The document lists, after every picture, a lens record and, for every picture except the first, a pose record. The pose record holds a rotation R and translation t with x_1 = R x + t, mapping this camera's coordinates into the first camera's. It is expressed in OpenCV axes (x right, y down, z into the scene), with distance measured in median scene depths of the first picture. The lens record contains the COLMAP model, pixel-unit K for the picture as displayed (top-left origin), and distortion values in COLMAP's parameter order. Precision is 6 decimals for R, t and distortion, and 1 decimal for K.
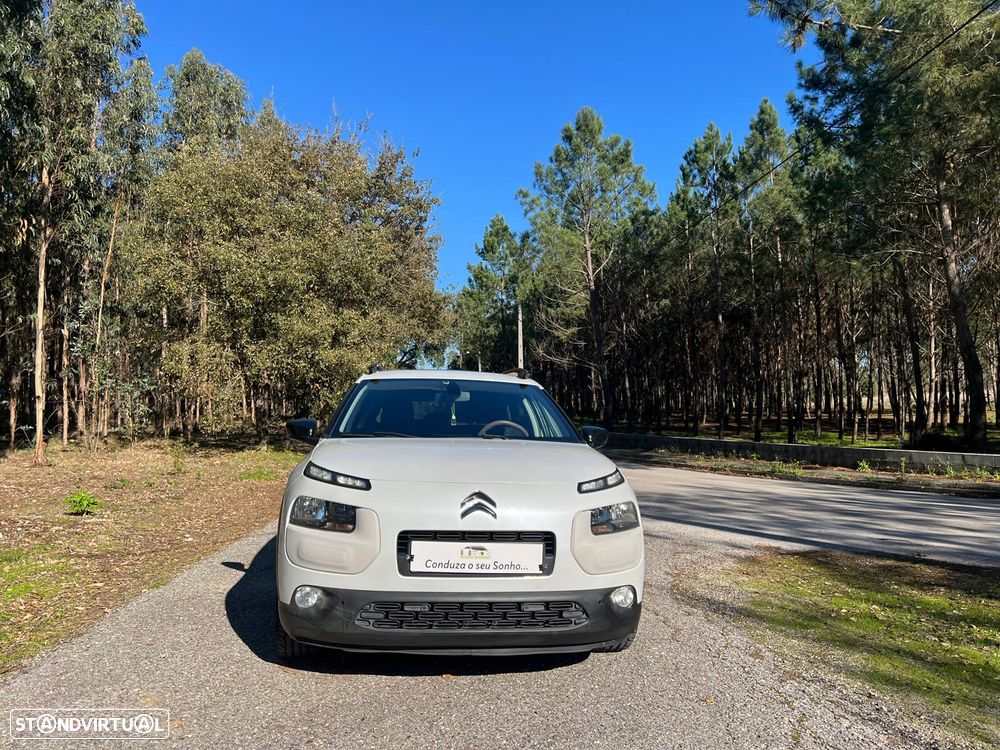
lens RADIAL K [[758.2, 0, 489.7], [0, 758.2, 378.9], [0, 0, 1]] dist [0.058164, -0.062797]
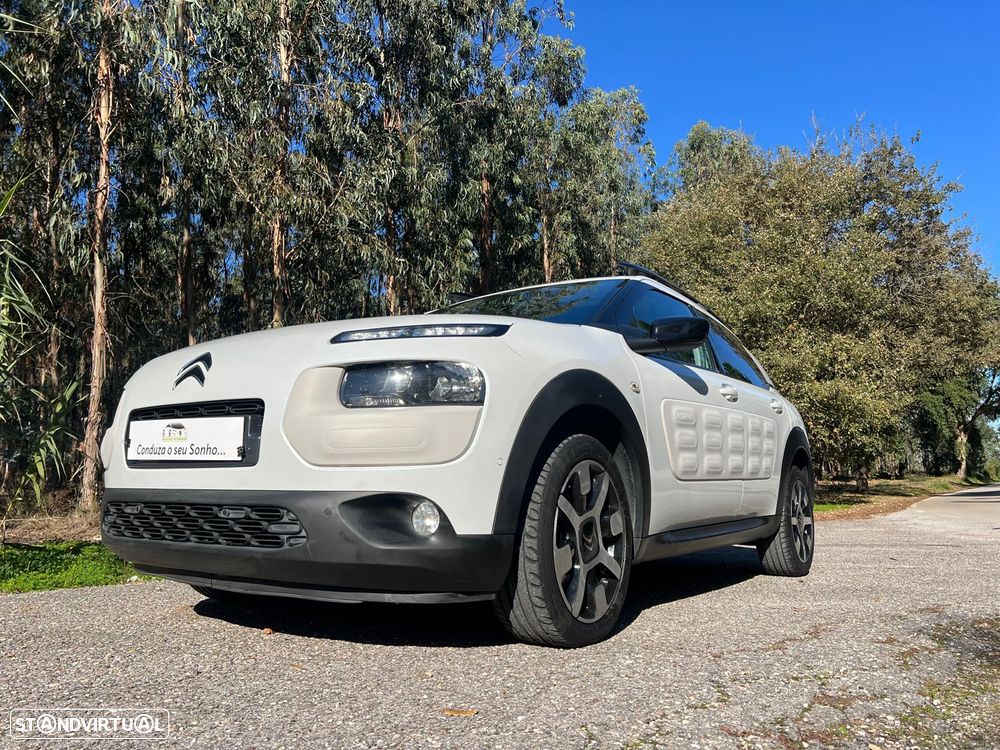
lens RADIAL K [[758.2, 0, 489.7], [0, 758.2, 378.9], [0, 0, 1]] dist [0.058164, -0.062797]
pose [[0.743892, -0.113265, -0.658632, 0.085375], [0.052889, 0.992420, -0.110931, 0.034864], [0.666204, 0.047687, 0.744243, 0.084837]]
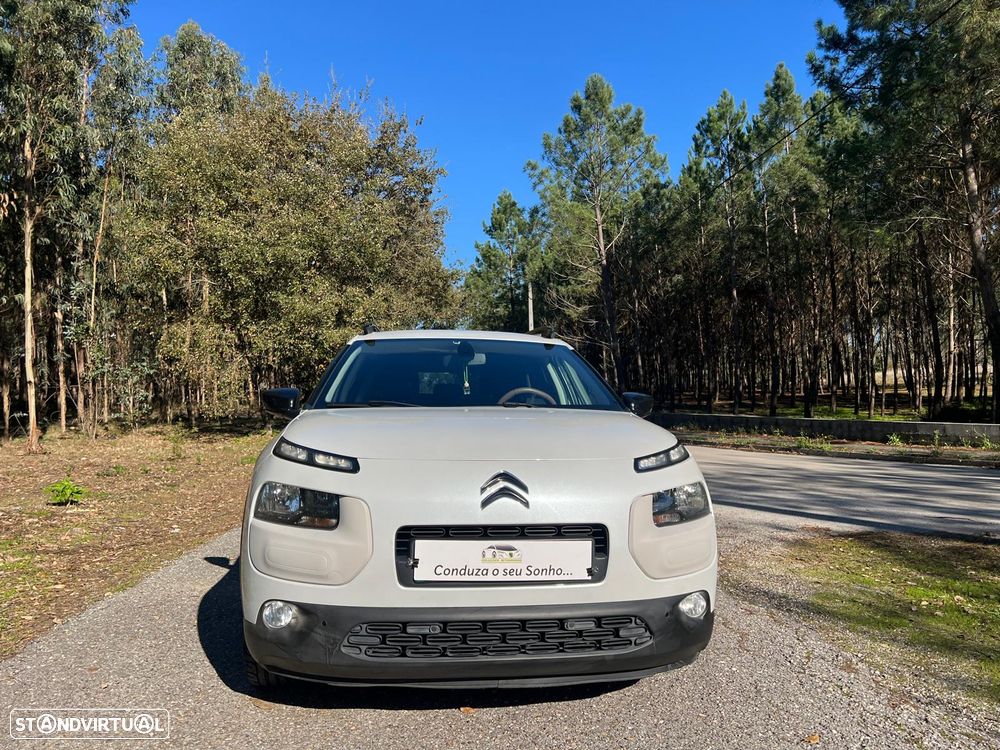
lens RADIAL K [[758.7, 0, 503.5], [0, 758.7, 391.9], [0, 0, 1]] dist [0.054169, -0.056799]
pose [[0.999856, -0.016084, 0.005325, -0.002371], [0.015856, 0.999055, 0.040477, 0.005253], [-0.005971, -0.040387, 0.999166, 0.034086]]
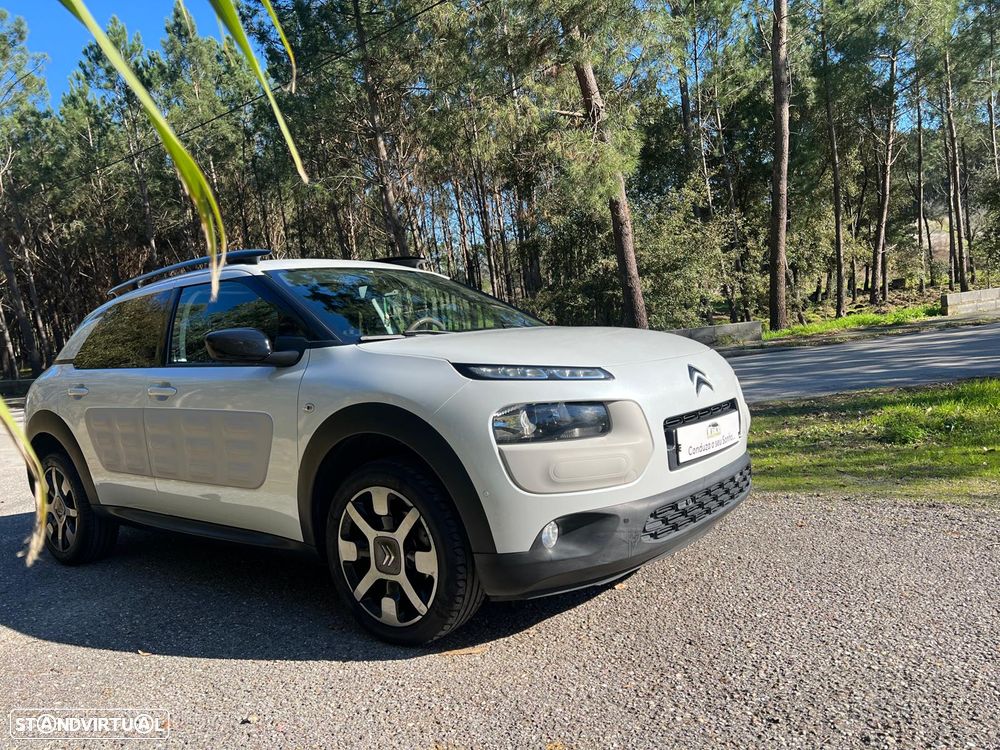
lens RADIAL K [[768.1, 0, 515.4], [0, 768.1, 380.3], [0, 0, 1]] dist [0.056702, -0.070483]
pose [[0.707230, -0.124194, 0.695990, -0.102492], [0.061724, 0.991537, 0.114211, 0.006803], [-0.704284, -0.037814, 0.708911, 0.067063]]
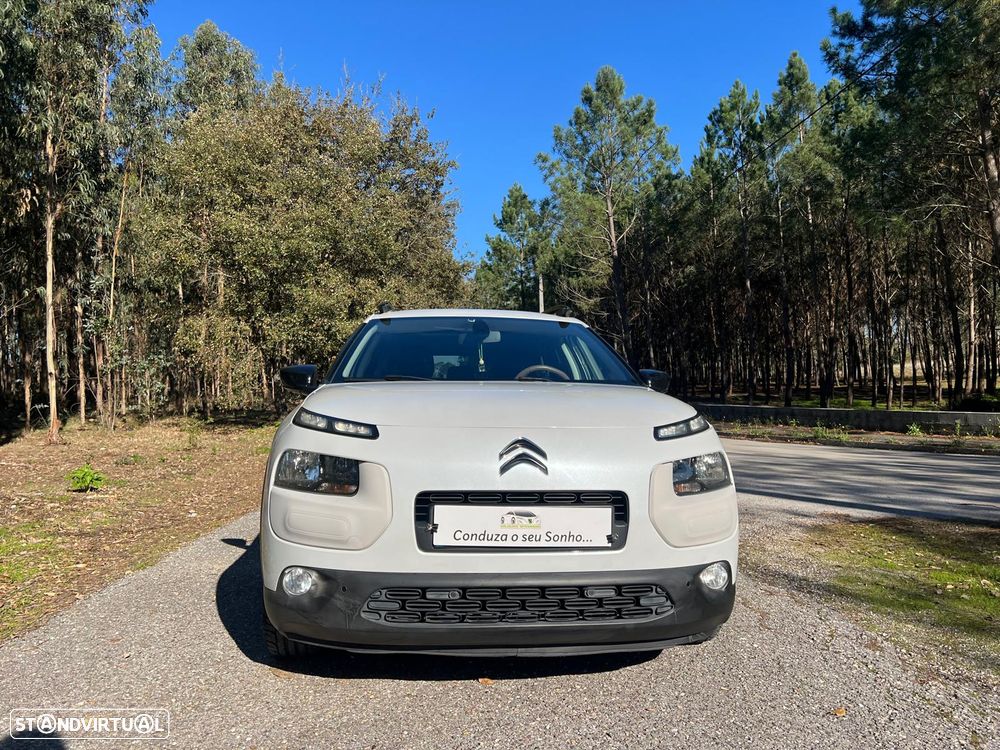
lens RADIAL K [[758.2, 0, 489.7], [0, 758.2, 378.9], [0, 0, 1]] dist [0.058164, -0.062797]
pose [[0.999478, -0.018099, -0.026772, -0.003443], [0.018924, 0.999344, 0.030870, 0.008764], [0.026196, -0.031361, 0.999165, 0.034180]]
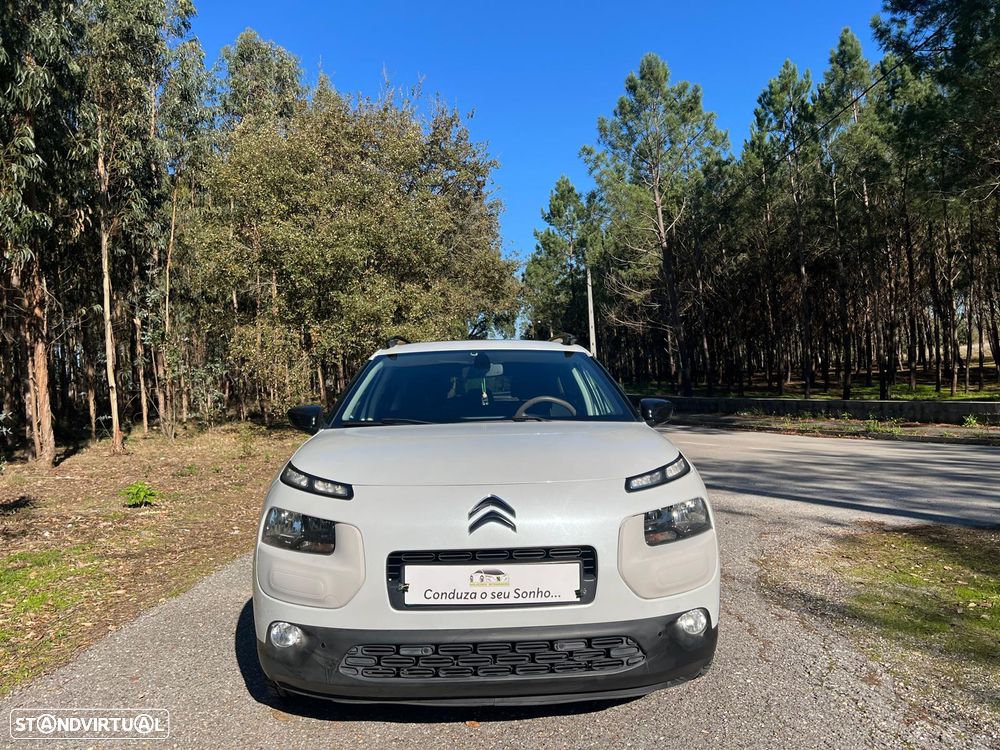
lens RADIAL K [[759.0, 0, 502.8], [0, 759.0, 390.2], [0, 0, 1]] dist [0.043289, -0.037079]
pose [[0.995388, -0.046100, -0.084131, 0.008509], [0.050638, 0.997329, 0.052629, 0.000409], [0.081480, -0.056646, 0.995064, 0.032913]]
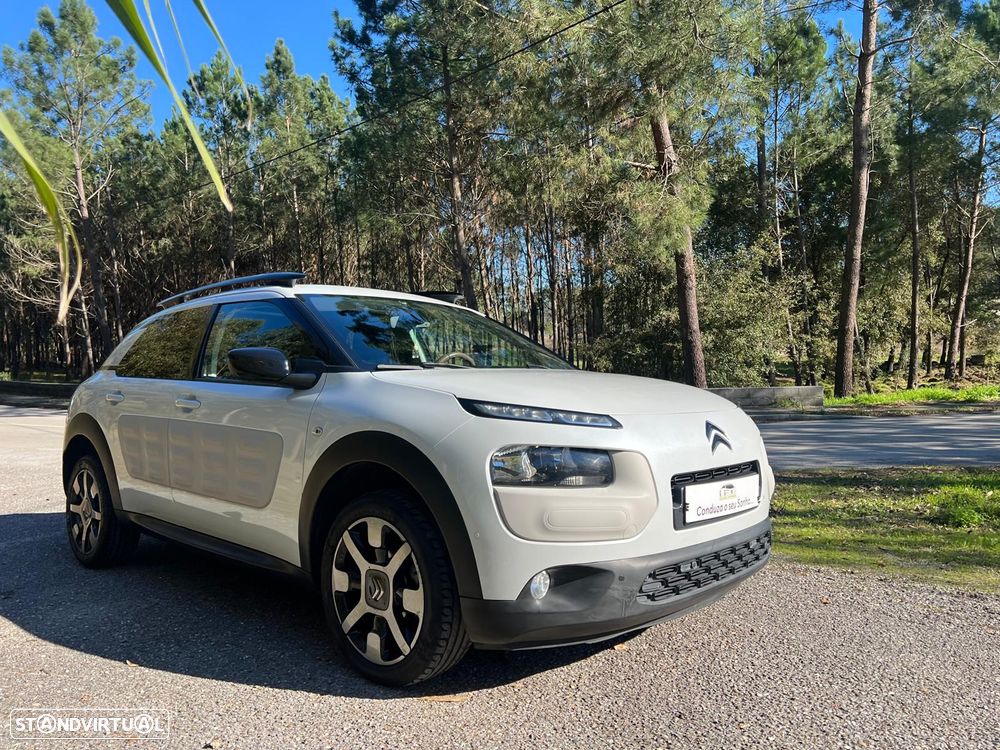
lens RADIAL K [[768.1, 0, 515.4], [0, 768.1, 380.3], [0, 0, 1]] dist [0.056702, -0.070483]
pose [[0.764539, -0.024980, 0.644093, -0.095887], [-0.015187, 0.998273, 0.056743, 0.007540], [-0.644398, -0.053164, 0.762840, 0.064043]]
